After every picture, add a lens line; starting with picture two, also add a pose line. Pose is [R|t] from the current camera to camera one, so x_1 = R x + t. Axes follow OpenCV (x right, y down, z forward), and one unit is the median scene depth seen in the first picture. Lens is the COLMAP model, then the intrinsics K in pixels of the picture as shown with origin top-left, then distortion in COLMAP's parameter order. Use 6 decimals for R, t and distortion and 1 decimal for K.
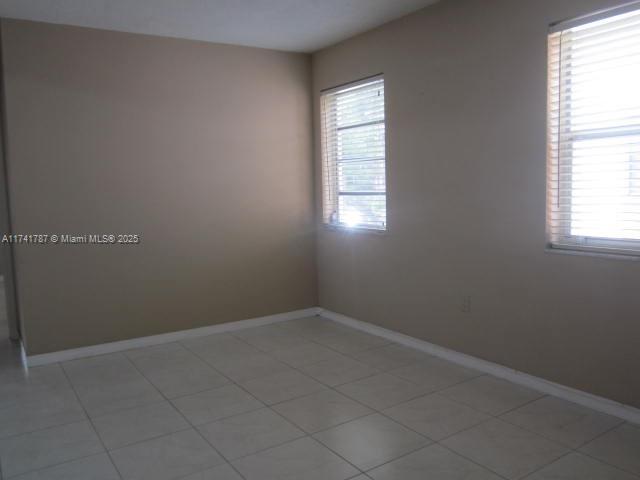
lens RADIAL K [[567.1, 0, 320.0], [0, 567.1, 240.0], [0, 0, 1]] dist [0.002866, 0.001238]
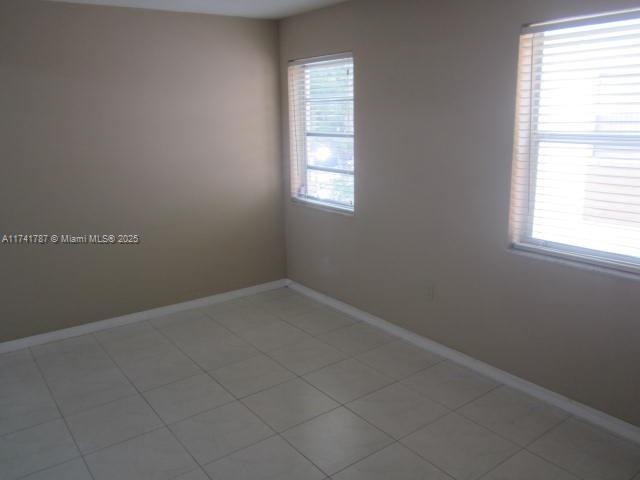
lens RADIAL K [[567.1, 0, 320.0], [0, 567.1, 240.0], [0, 0, 1]] dist [0.002866, 0.001238]
pose [[0.998535, -0.003545, 0.053987, 0.002178], [-0.003760, 0.990890, 0.134618, -0.102751], [-0.053972, -0.134624, 0.989426, 0.002554]]
